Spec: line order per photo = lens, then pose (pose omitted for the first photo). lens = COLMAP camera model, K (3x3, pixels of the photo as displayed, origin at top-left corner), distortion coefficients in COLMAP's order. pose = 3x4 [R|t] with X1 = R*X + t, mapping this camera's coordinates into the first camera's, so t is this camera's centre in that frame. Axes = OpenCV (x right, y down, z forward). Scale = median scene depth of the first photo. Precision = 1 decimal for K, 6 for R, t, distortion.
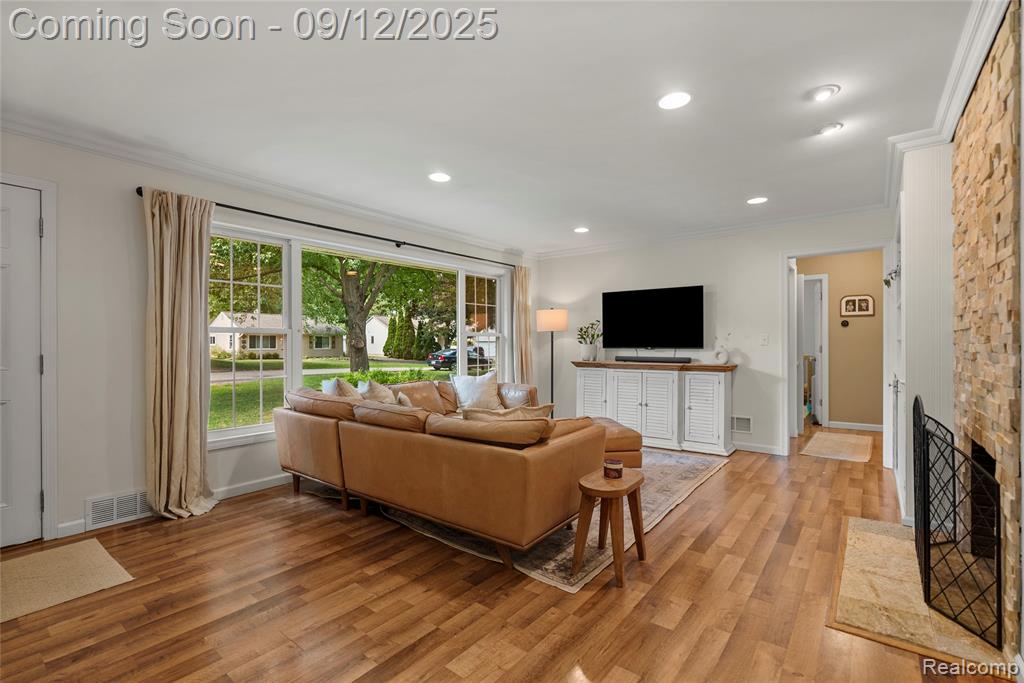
lens RADIAL K [[462.4, 0, 510.8], [0, 462.4, 345.6], [0, 0, 1]] dist [-0.004555, 0.000935]
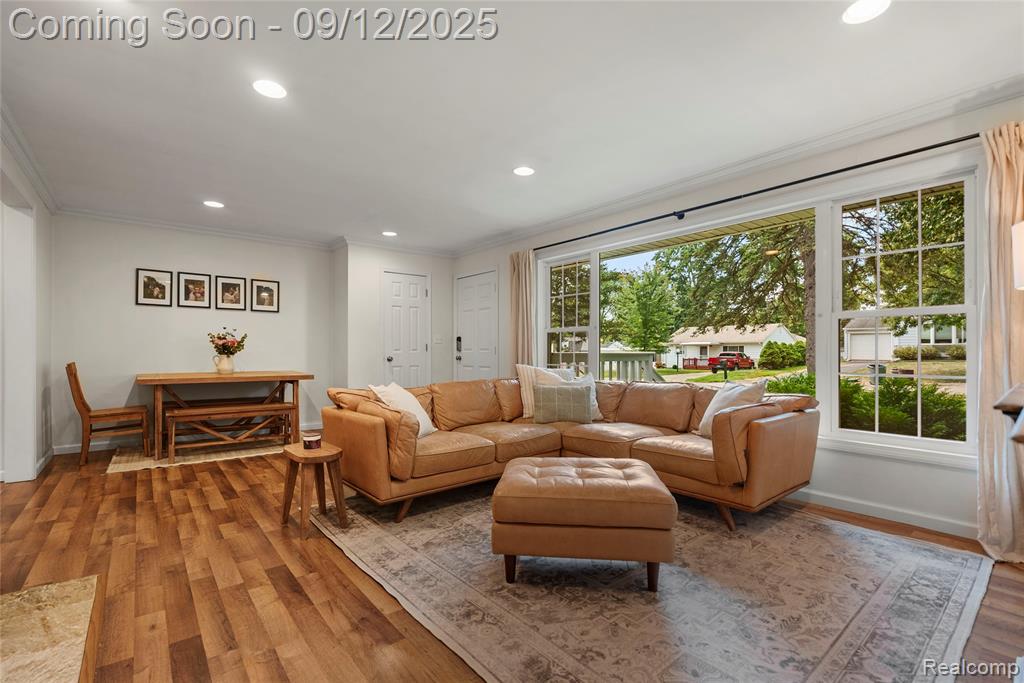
lens RADIAL K [[462.4, 0, 510.8], [0, 462.4, 345.6], [0, 0, 1]] dist [-0.004555, 0.000935]
pose [[-0.223841, -0.005538, -0.974610, 0.576114], [-0.002451, 0.999984, -0.005120, 0.017419], [0.974623, 0.001243, -0.223851, 0.815954]]
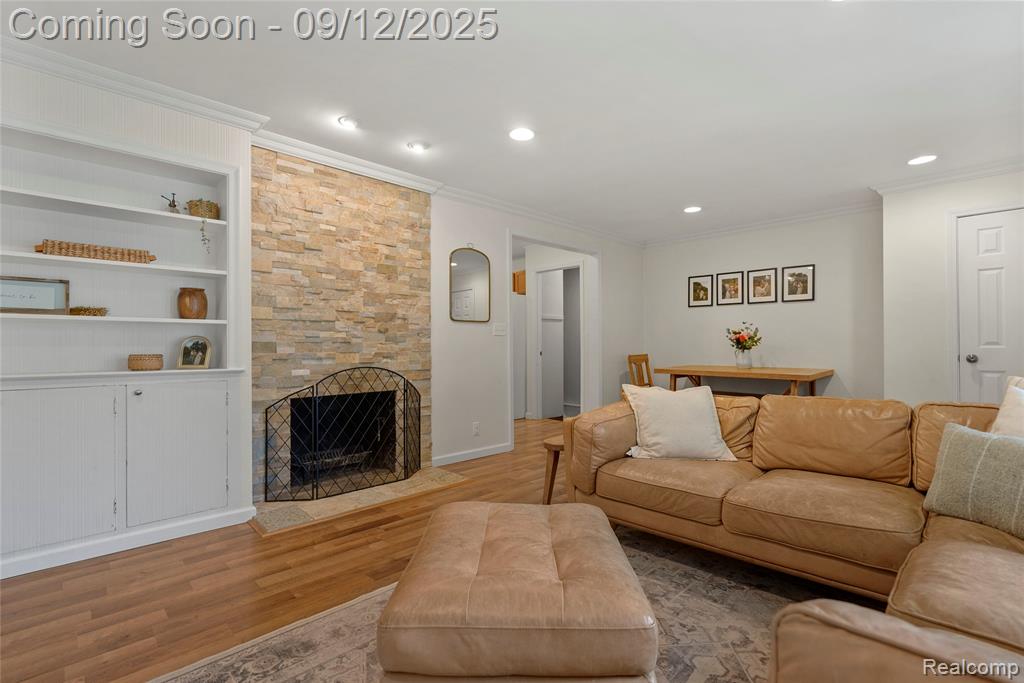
lens RADIAL K [[468.8, 0, 513.1], [0, 468.8, 344.5], [0, 0, 1]] dist [-0.001366, 0.000304]
pose [[-0.991157, 0.008063, 0.132452, 0.100009], [0.008144, 0.999967, 0.000069, 0.018352], [-0.132447, 0.001147, -0.991189, 1.057591]]
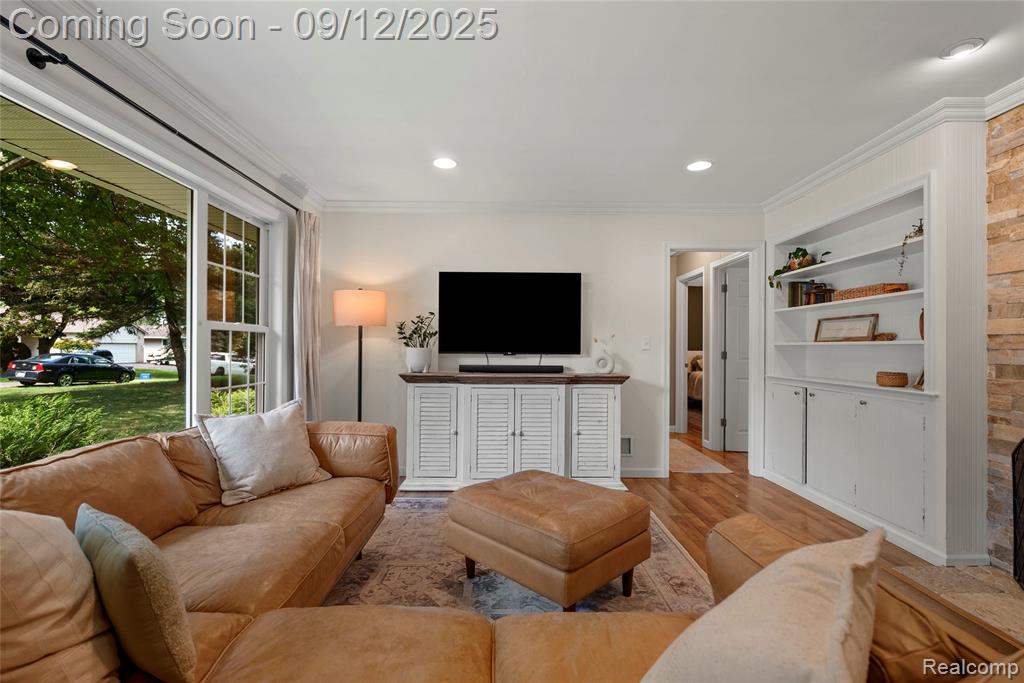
lens RADIAL K [[462.4, 0, 510.8], [0, 462.4, 345.6], [0, 0, 1]] dist [-0.004555, 0.000935]
pose [[0.785859, 0.010191, 0.618321, -0.160061], [-0.004340, 0.999930, -0.010963, 0.001303], [-0.618390, 0.005932, 0.785849, 0.461476]]
